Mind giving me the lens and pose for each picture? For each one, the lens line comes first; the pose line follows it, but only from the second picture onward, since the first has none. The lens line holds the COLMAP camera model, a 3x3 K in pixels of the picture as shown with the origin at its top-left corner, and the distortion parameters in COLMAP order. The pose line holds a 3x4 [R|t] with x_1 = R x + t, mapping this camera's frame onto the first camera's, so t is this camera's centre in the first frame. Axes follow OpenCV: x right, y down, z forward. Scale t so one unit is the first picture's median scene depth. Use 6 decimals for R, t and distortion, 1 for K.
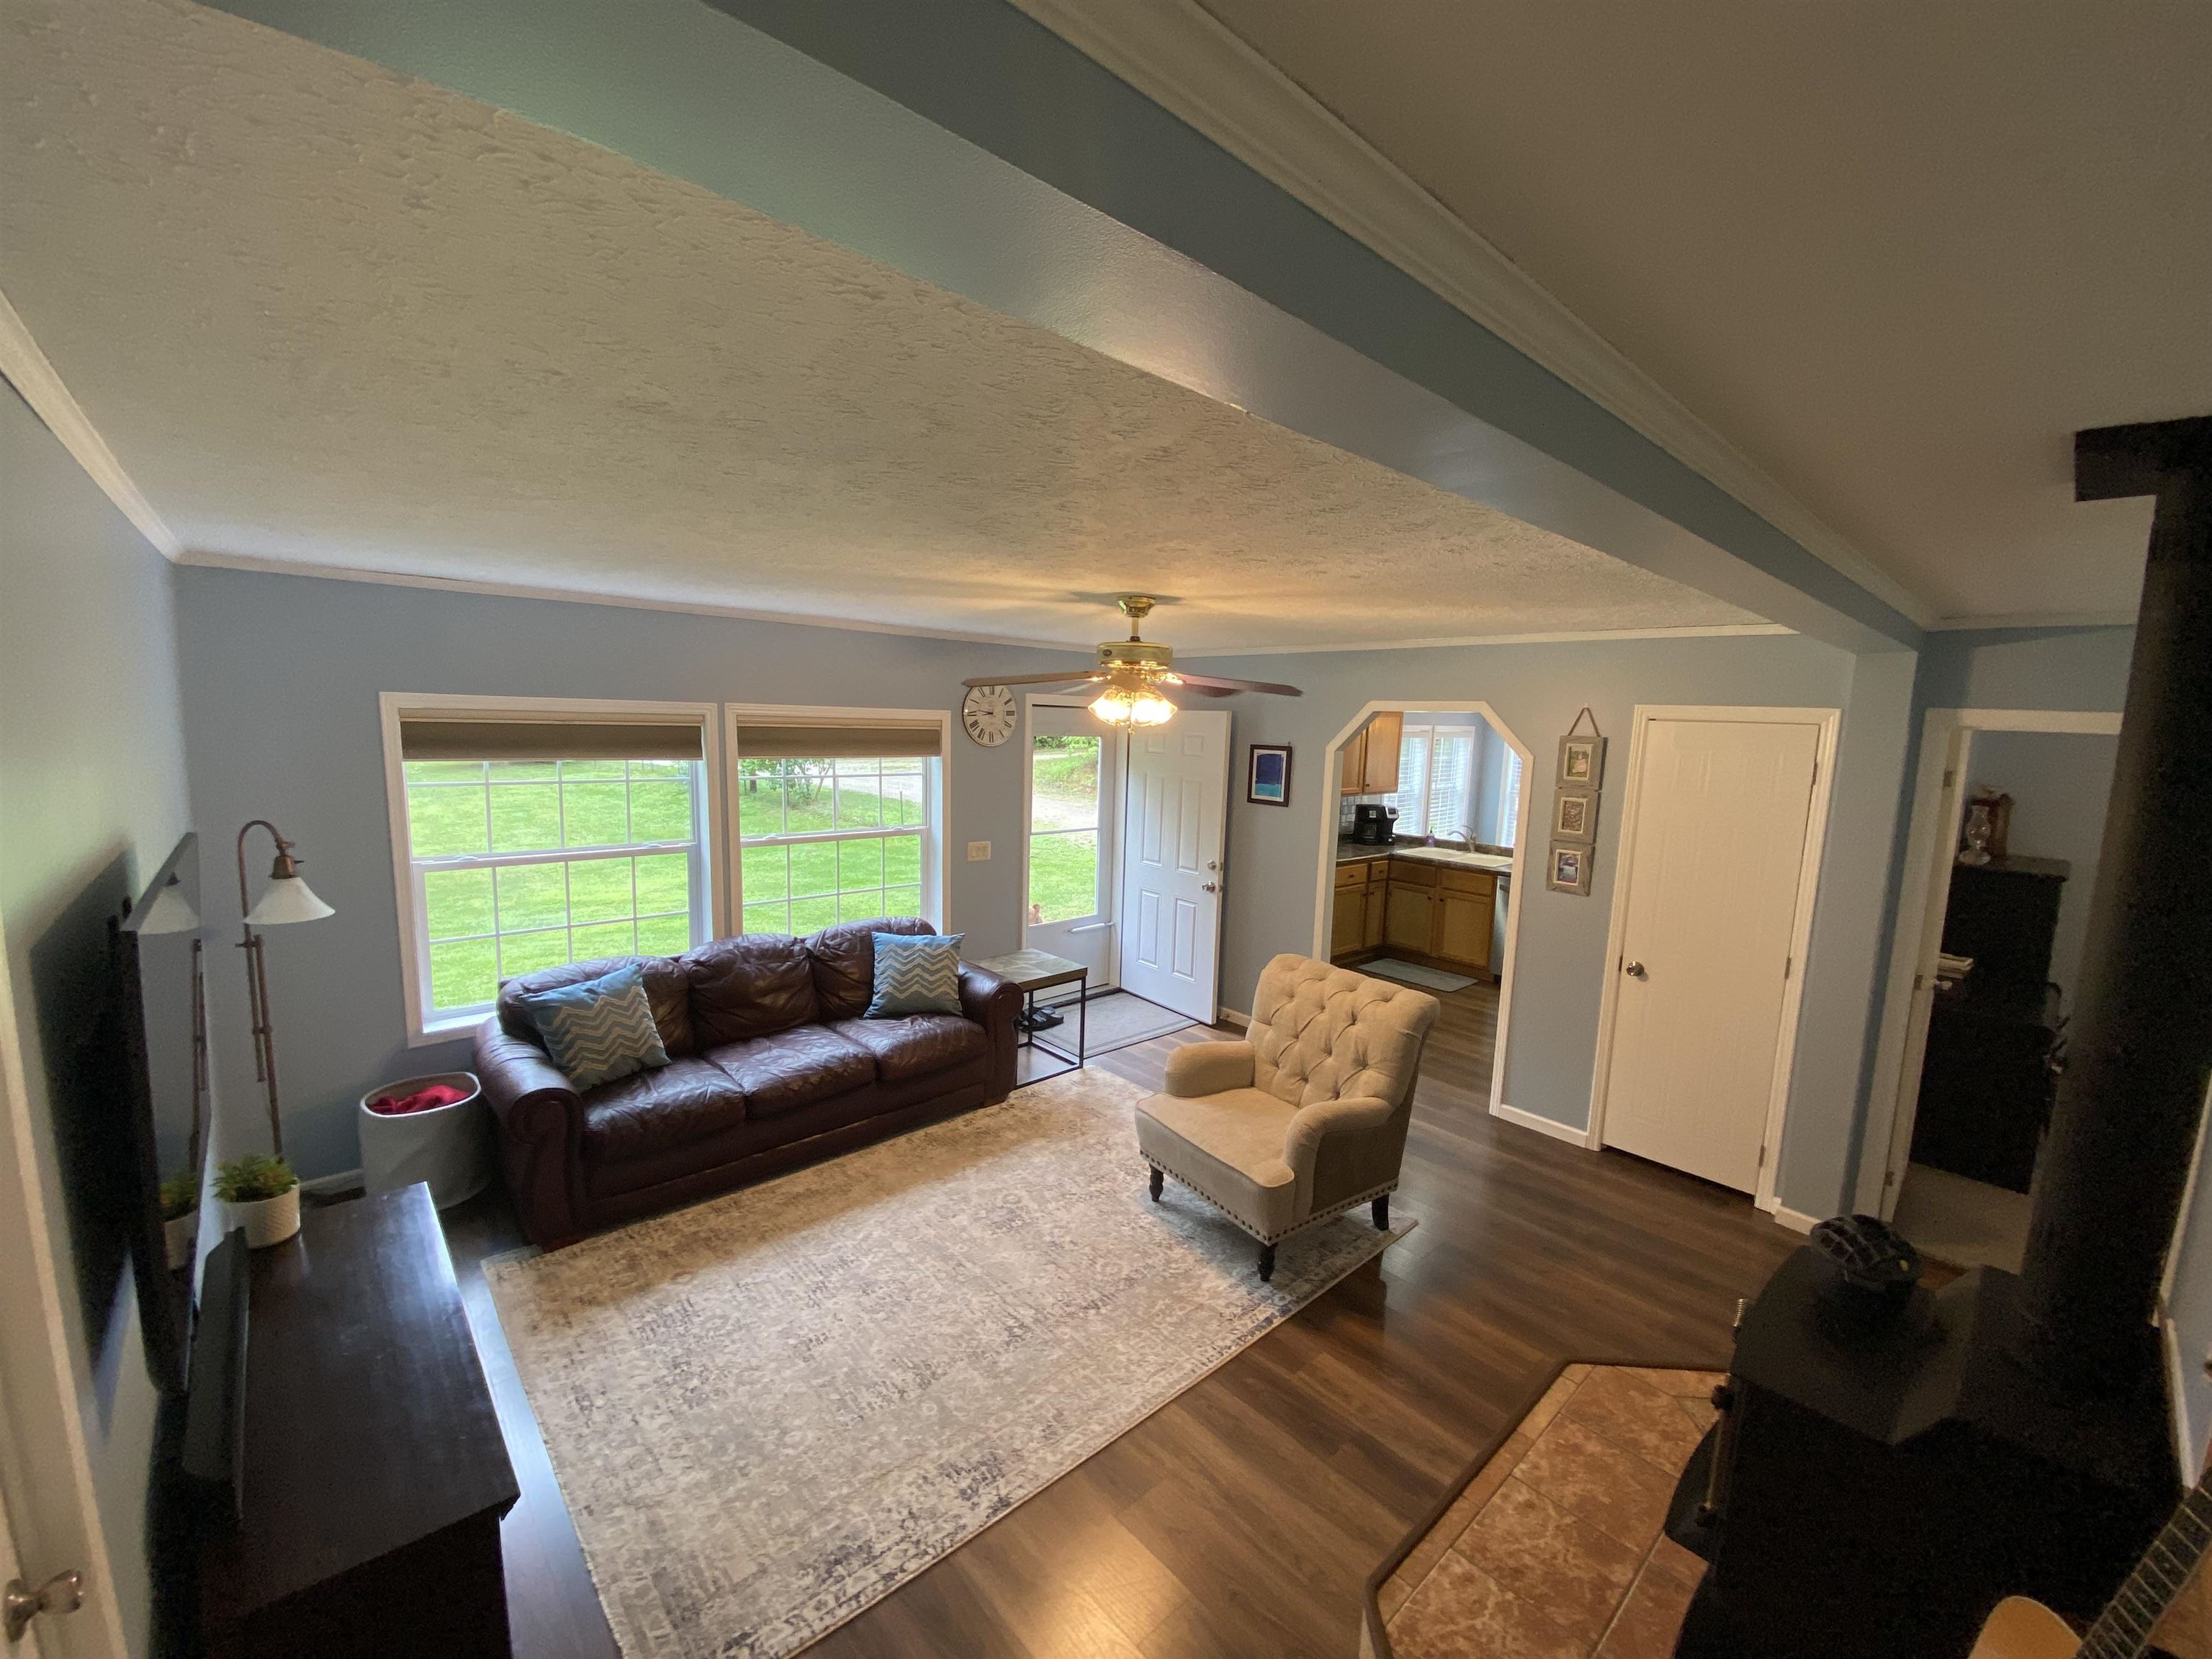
lens RADIAL K [[894.2, 0, 1108.0], [0, 894.2, 821.3], [0, 0, 1]] dist [-0.000565, -0.008706]
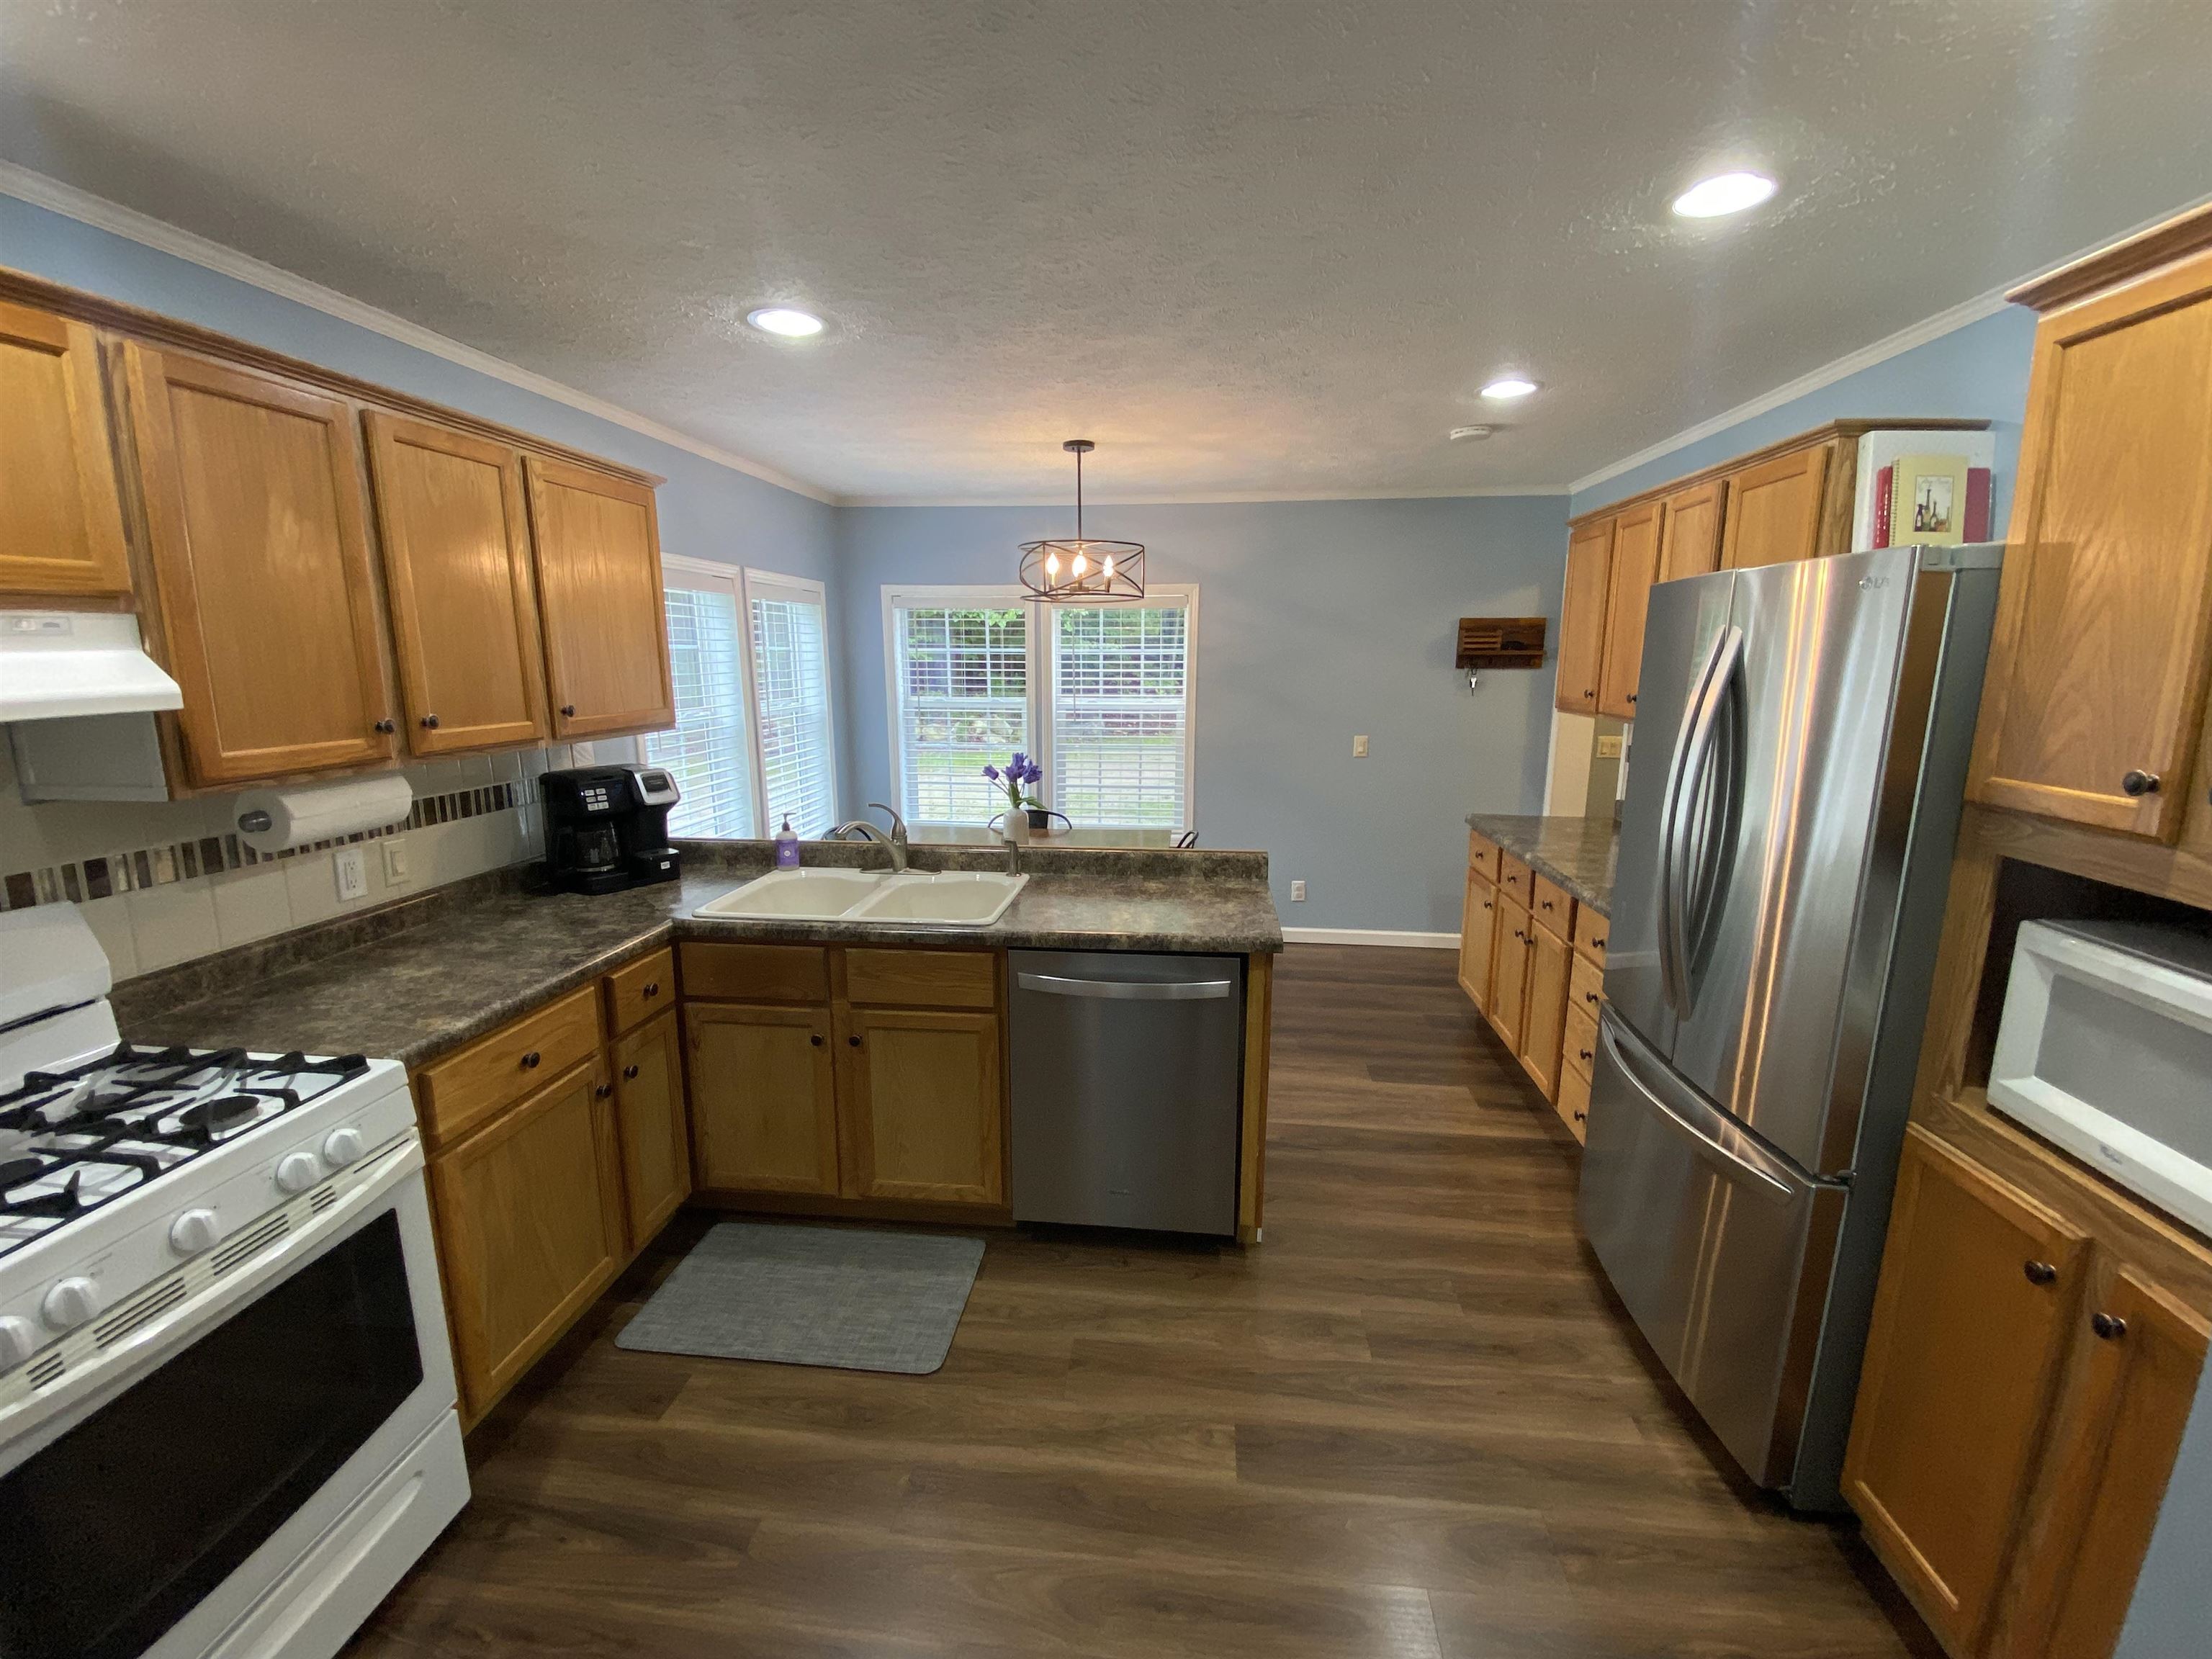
lens RADIAL K [[931.5, 0, 1094.2], [0, 931.5, 864.2], [0, 0, 1]] dist [-0.001577, -0.007932]
pose [[0.752978, -0.166846, 0.636543, 0.475057], [0.097599, 0.984940, 0.142713, -0.034148], [-0.650768, -0.045334, 0.757922, 1.404537]]
